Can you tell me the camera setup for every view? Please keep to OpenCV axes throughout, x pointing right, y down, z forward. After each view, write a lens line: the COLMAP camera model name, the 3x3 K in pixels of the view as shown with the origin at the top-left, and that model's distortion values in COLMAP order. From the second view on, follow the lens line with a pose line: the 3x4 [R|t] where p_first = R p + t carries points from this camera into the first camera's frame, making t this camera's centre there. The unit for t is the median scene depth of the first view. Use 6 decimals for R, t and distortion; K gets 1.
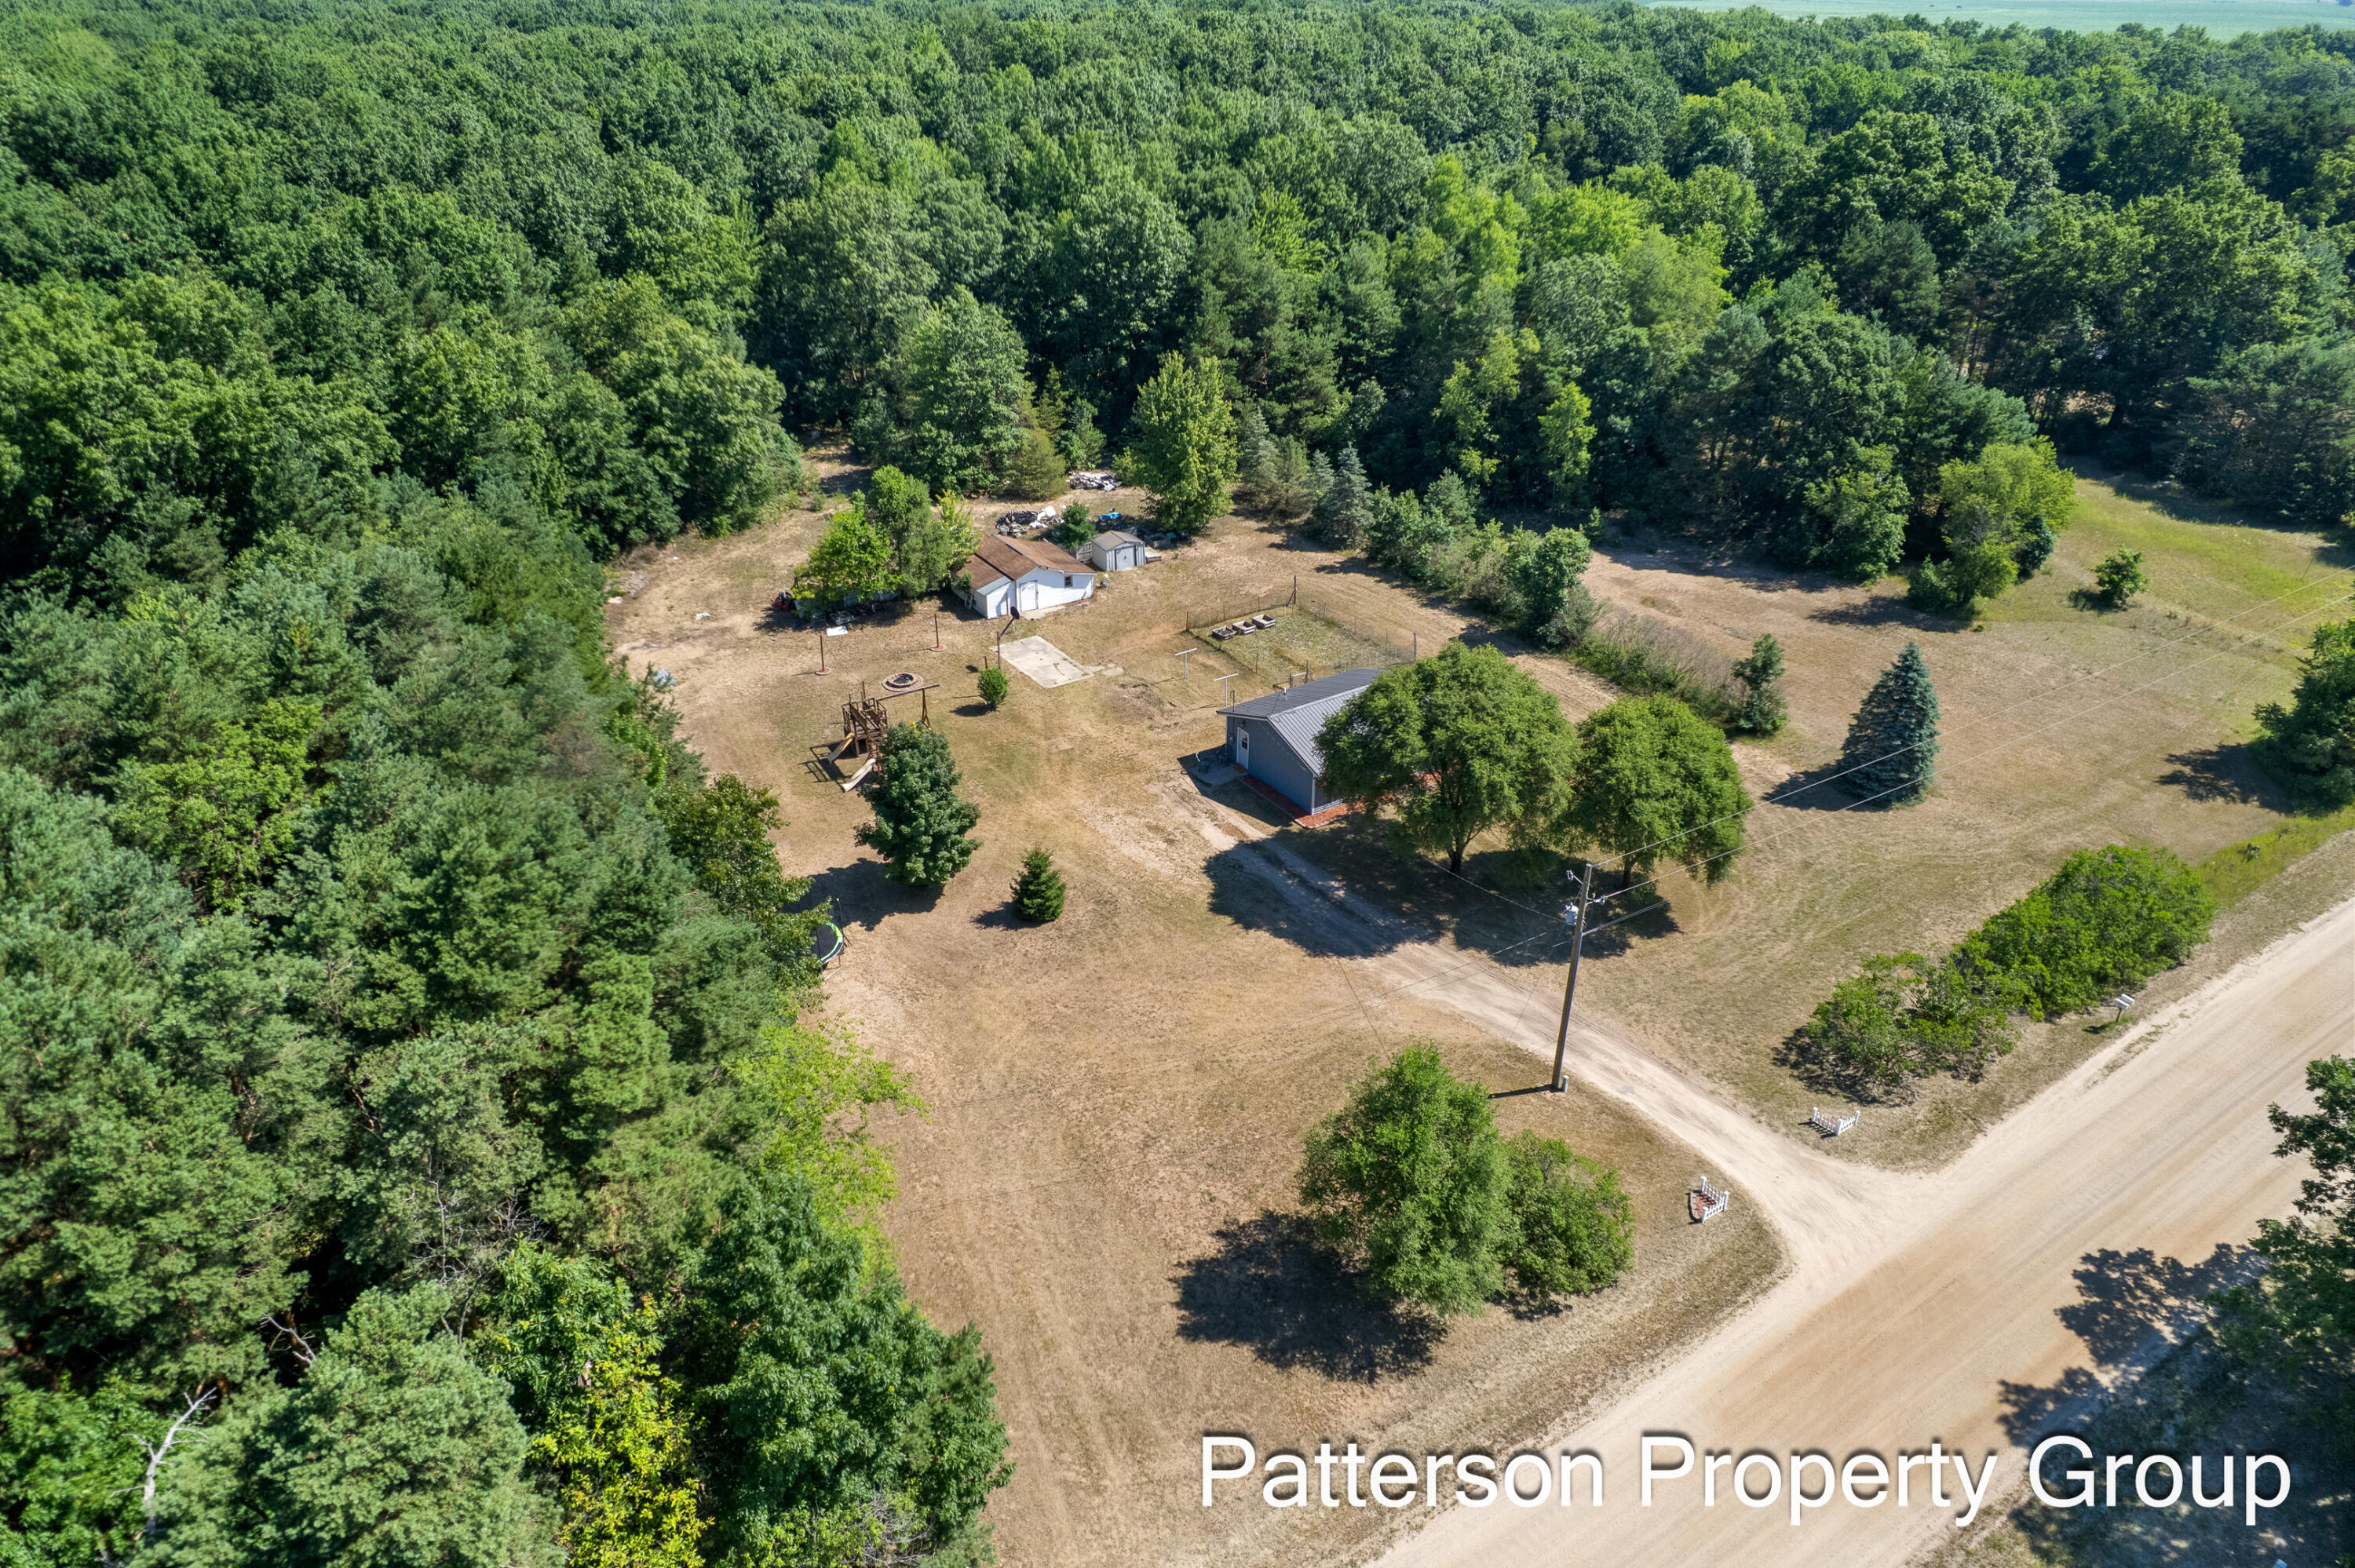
lens RADIAL K [[1531.2, 0, 1177.5], [0, 1531.2, 784.0], [0, 0, 1]] dist [-0.066005, 0.043265]
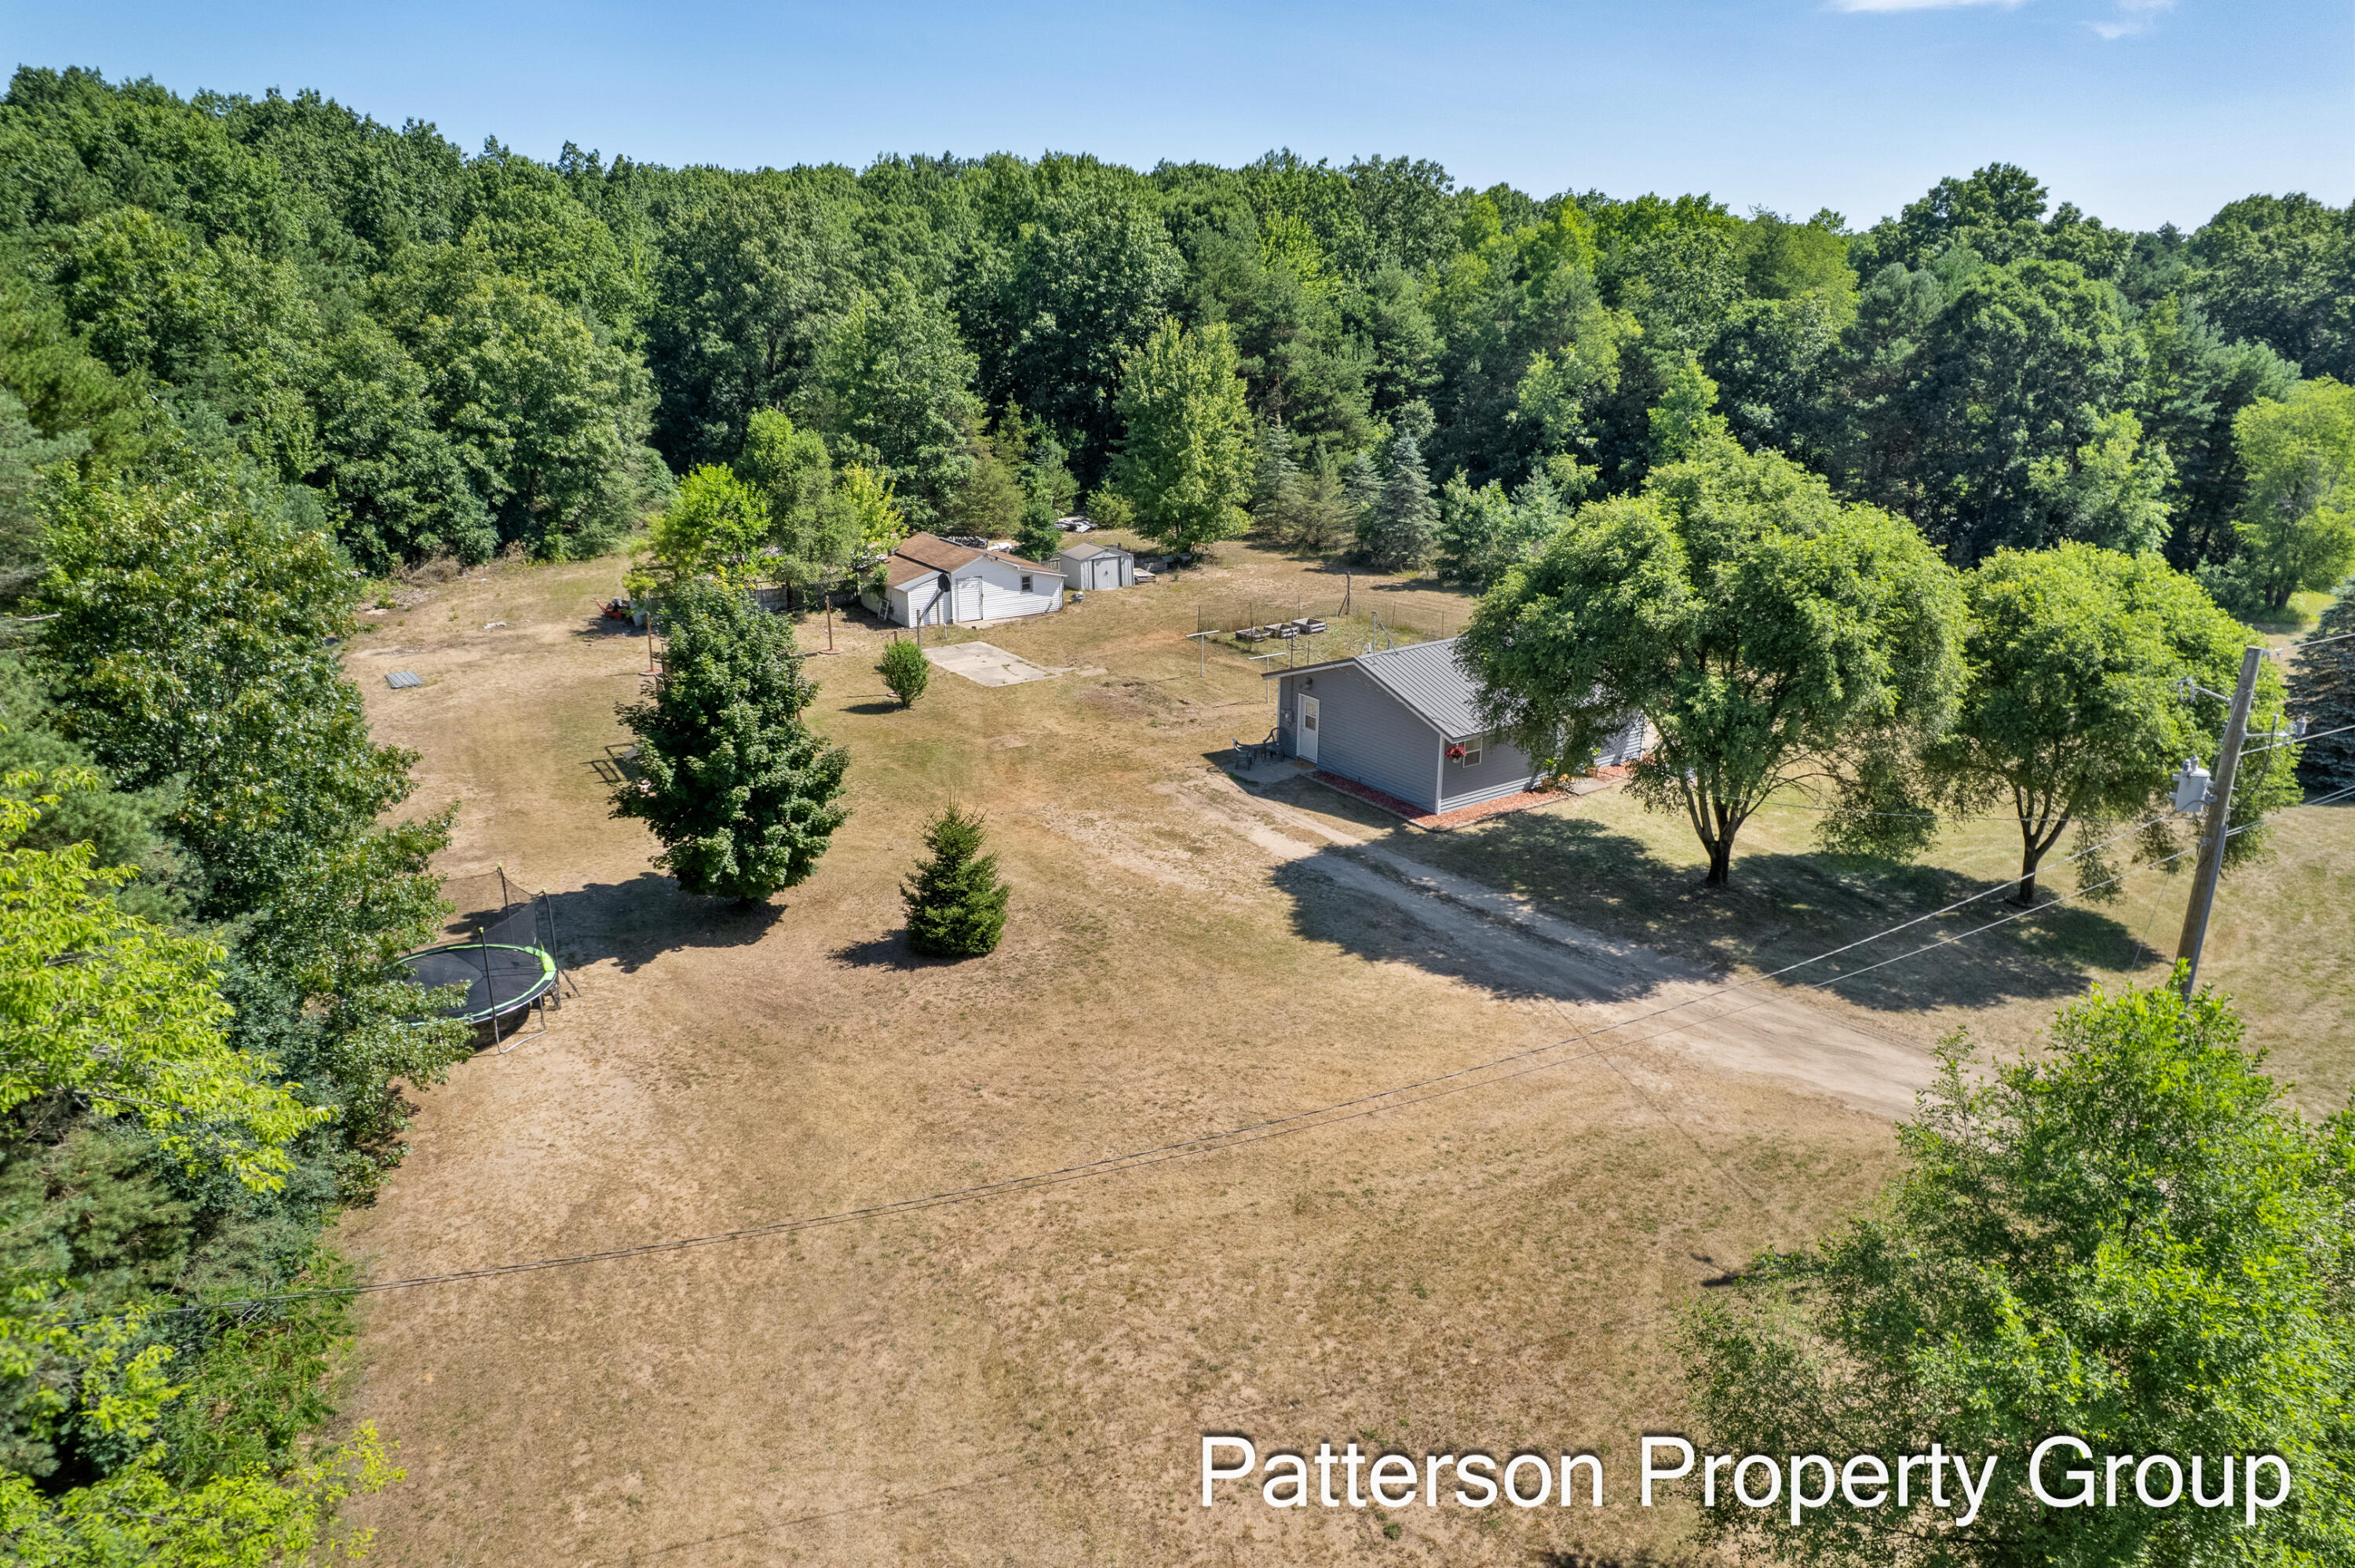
lens RADIAL K [[1531.2, 0, 1177.5], [0, 1531.2, 784.0], [0, 0, 1]] dist [-0.066005, 0.043265]
pose [[0.999748, -0.005831, 0.021662, -0.016825], [0.009609, 0.983867, -0.178641, 0.079782], [-0.020271, 0.178804, 0.983676, 0.305362]]
